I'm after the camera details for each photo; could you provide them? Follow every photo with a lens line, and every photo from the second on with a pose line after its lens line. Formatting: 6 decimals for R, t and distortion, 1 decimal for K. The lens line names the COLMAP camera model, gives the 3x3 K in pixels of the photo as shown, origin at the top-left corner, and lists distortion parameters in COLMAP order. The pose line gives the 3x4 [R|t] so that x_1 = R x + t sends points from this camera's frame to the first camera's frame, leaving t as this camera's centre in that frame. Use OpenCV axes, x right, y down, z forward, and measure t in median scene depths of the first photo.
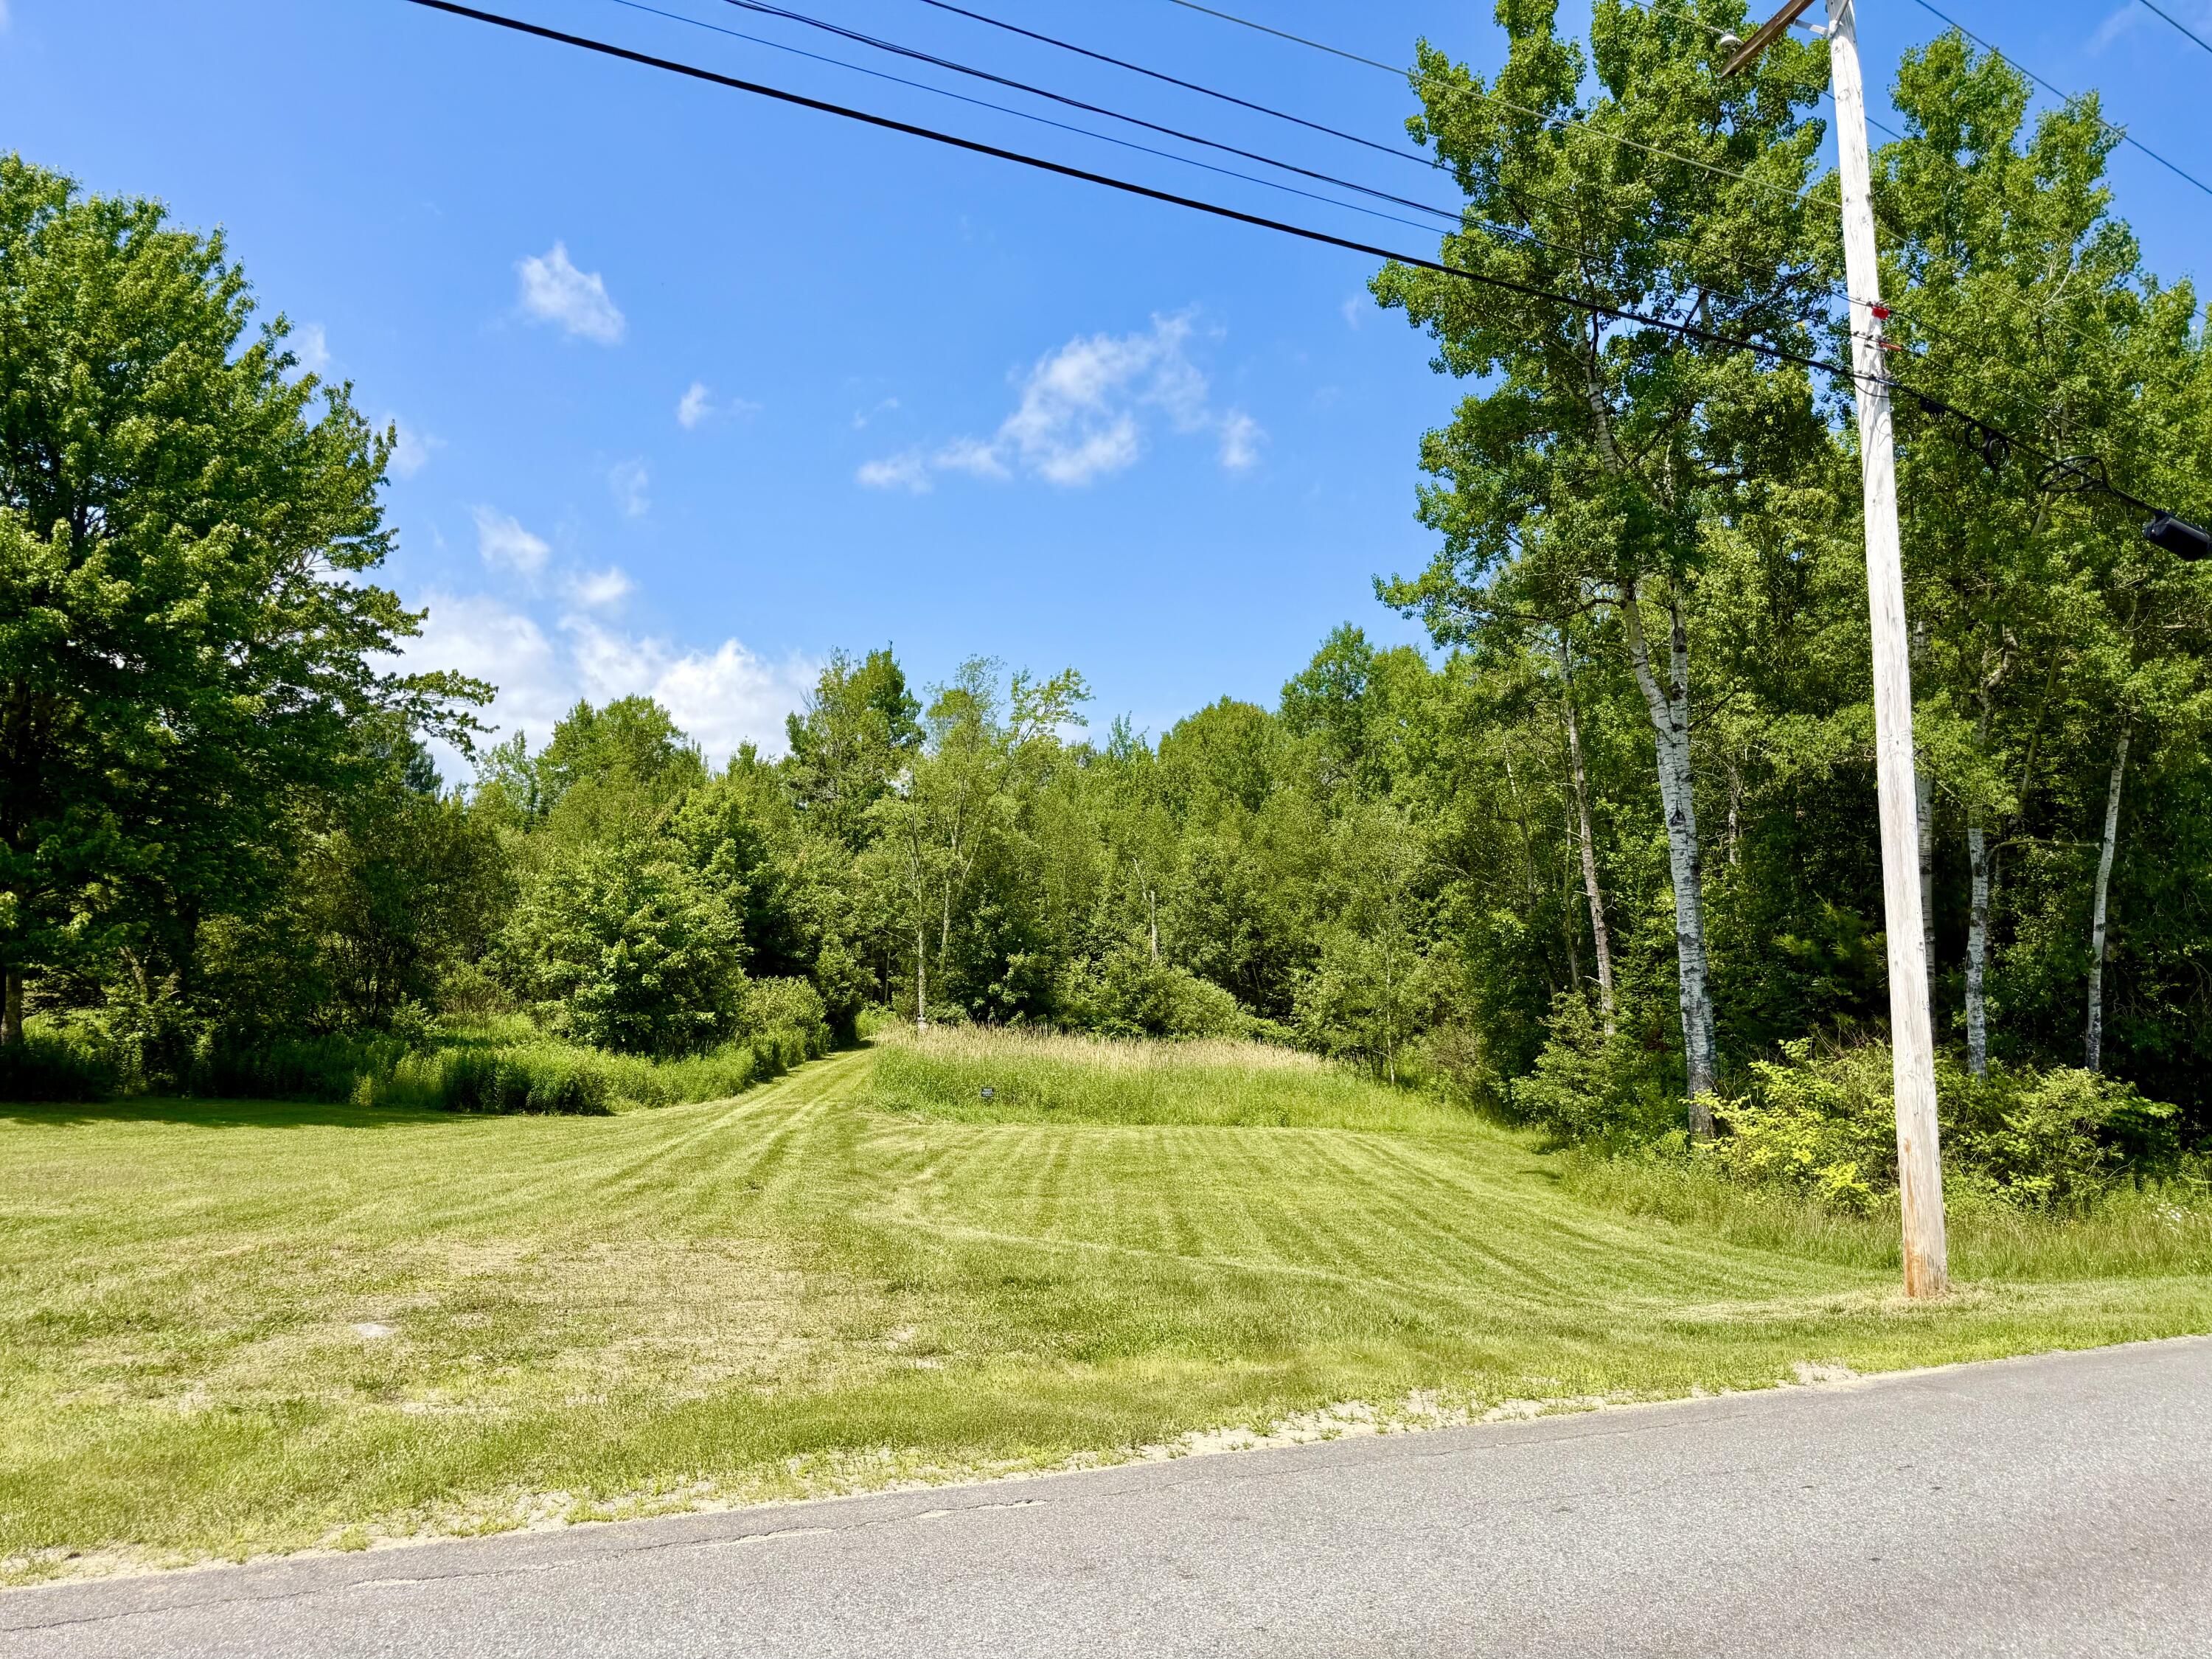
lens RADIAL K [[1565.0, 0, 1121.3], [0, 1565.0, 842.6], [0, 0, 1]] dist [0.055546, -0.060946]
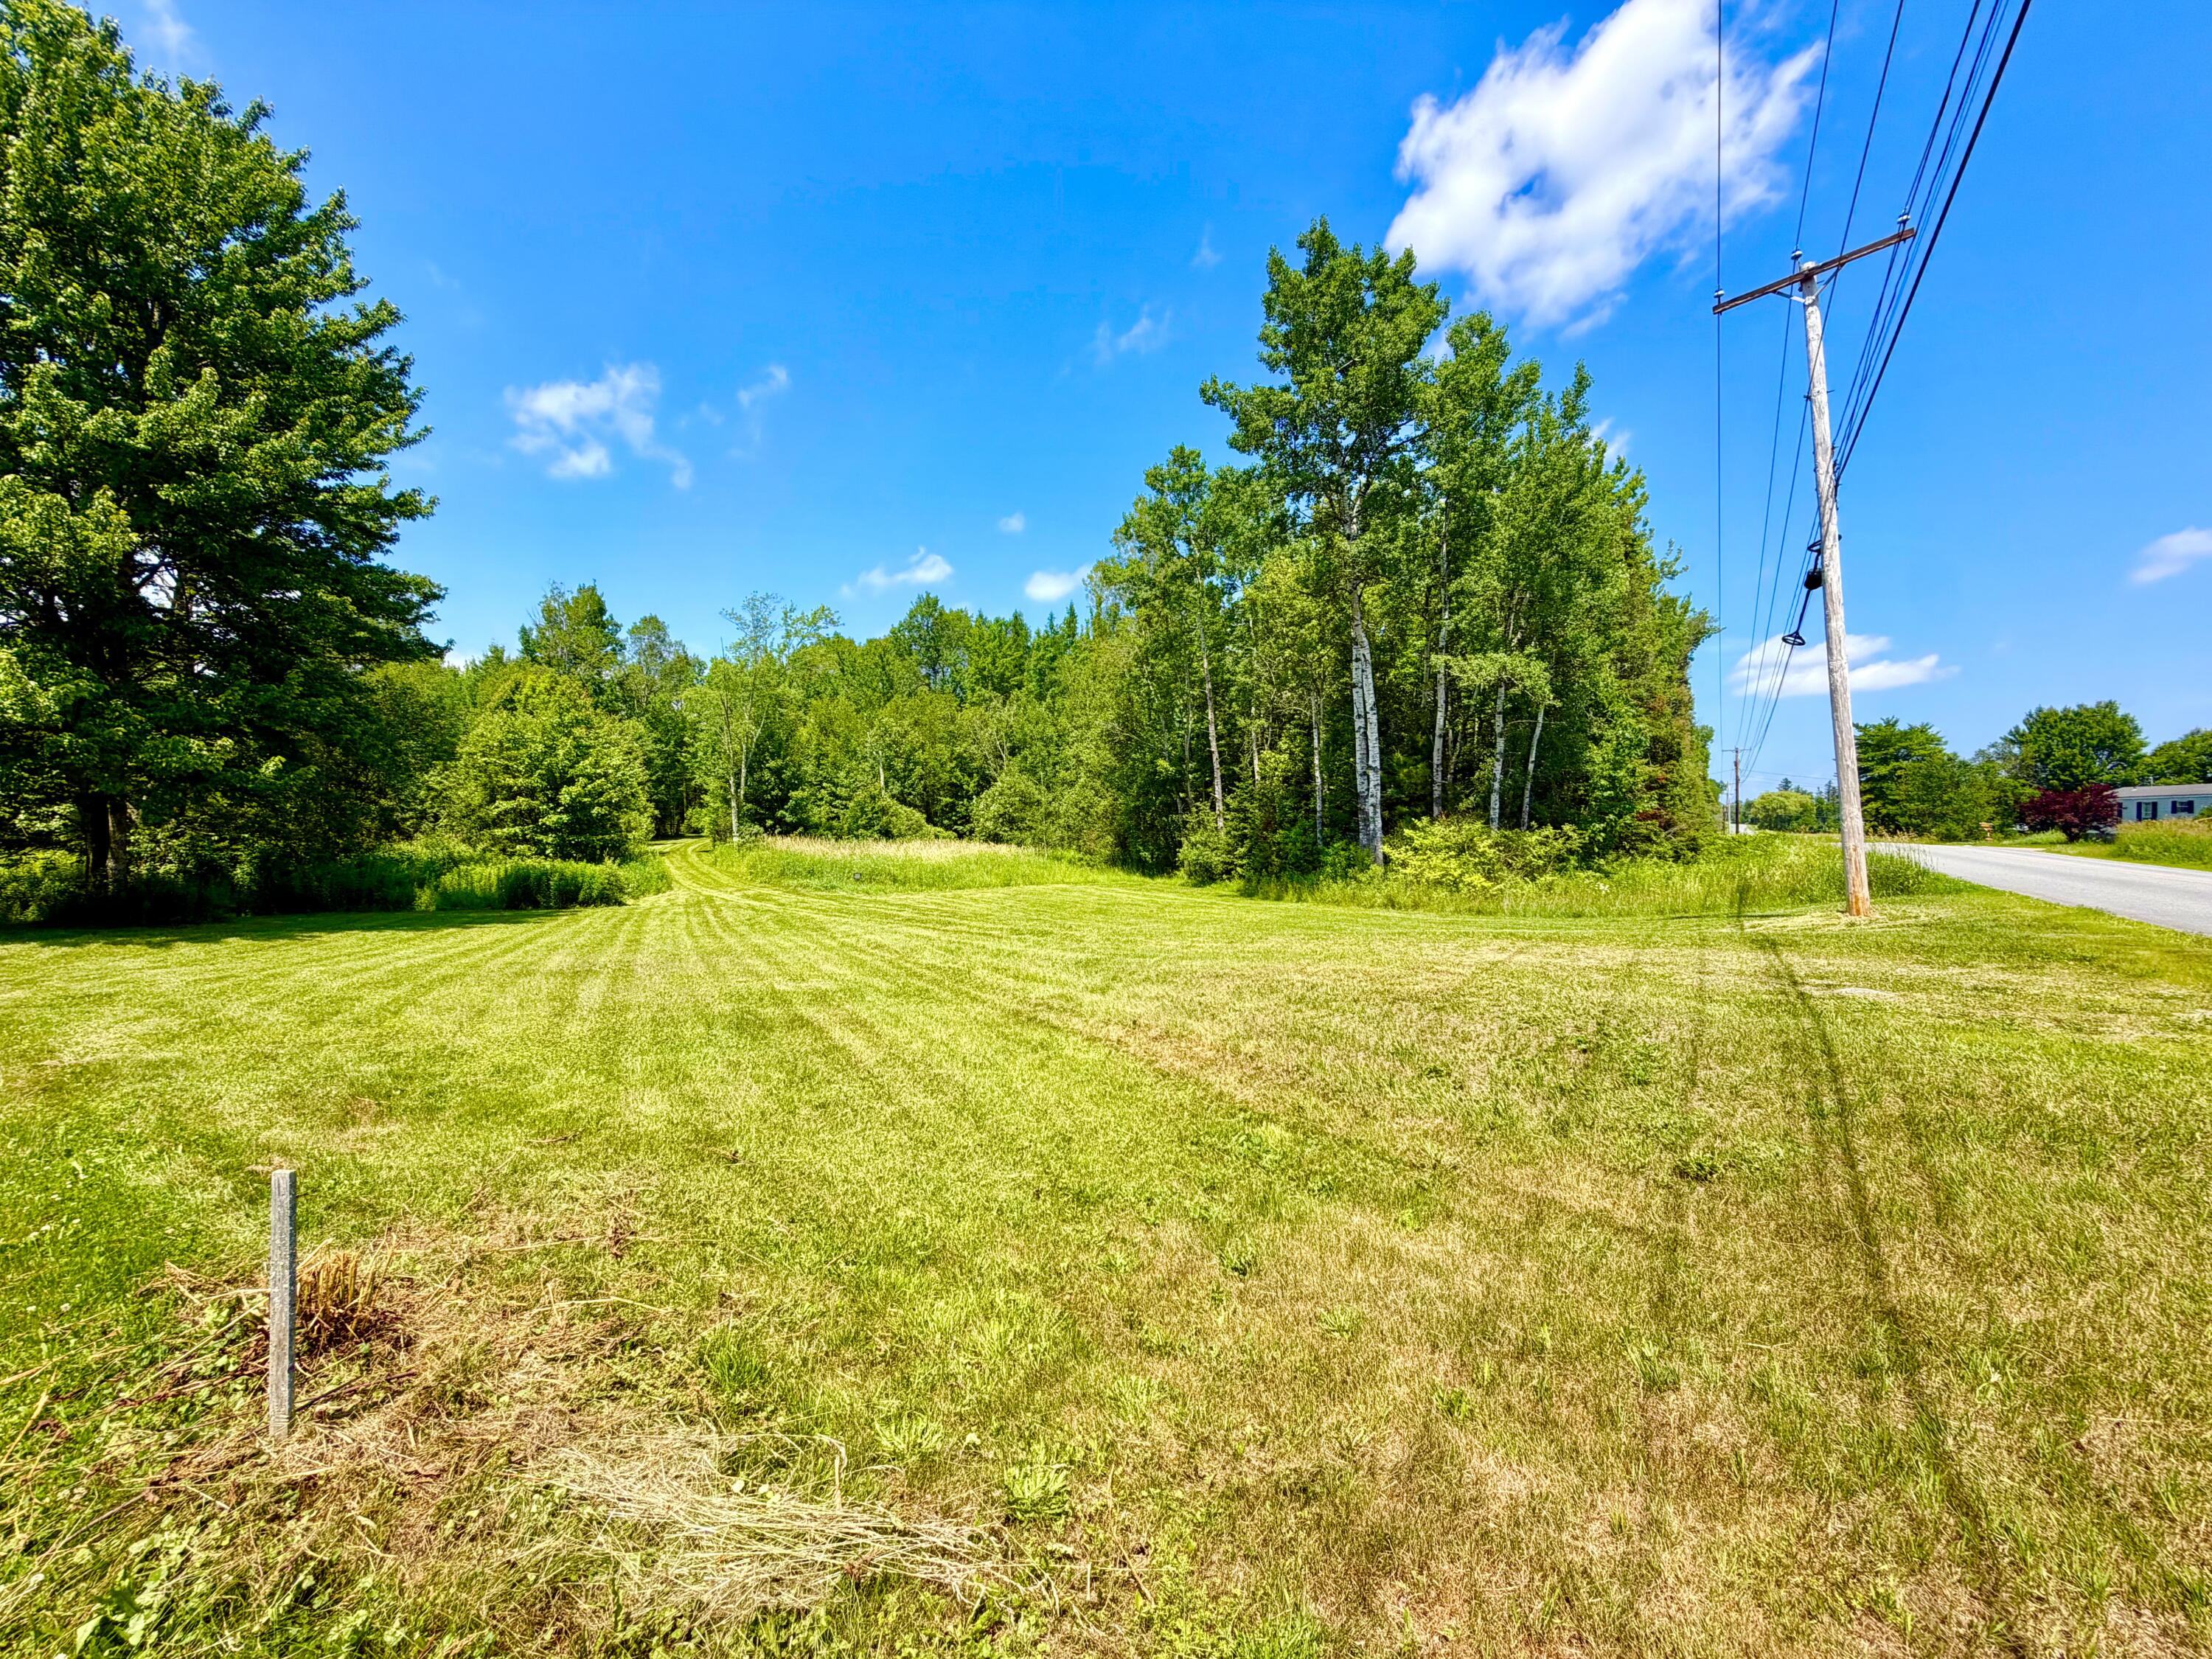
lens RADIAL K [[885.9, 0, 1113.3], [0, 885.9, 827.2], [0, 0, 1]] dist [0.001046, -0.000309]
pose [[0.889824, -0.035843, 0.454895, -0.188084], [-0.014362, 0.994216, 0.106433, 0.008628], [-0.456079, -0.101239, 0.884162, 0.071896]]
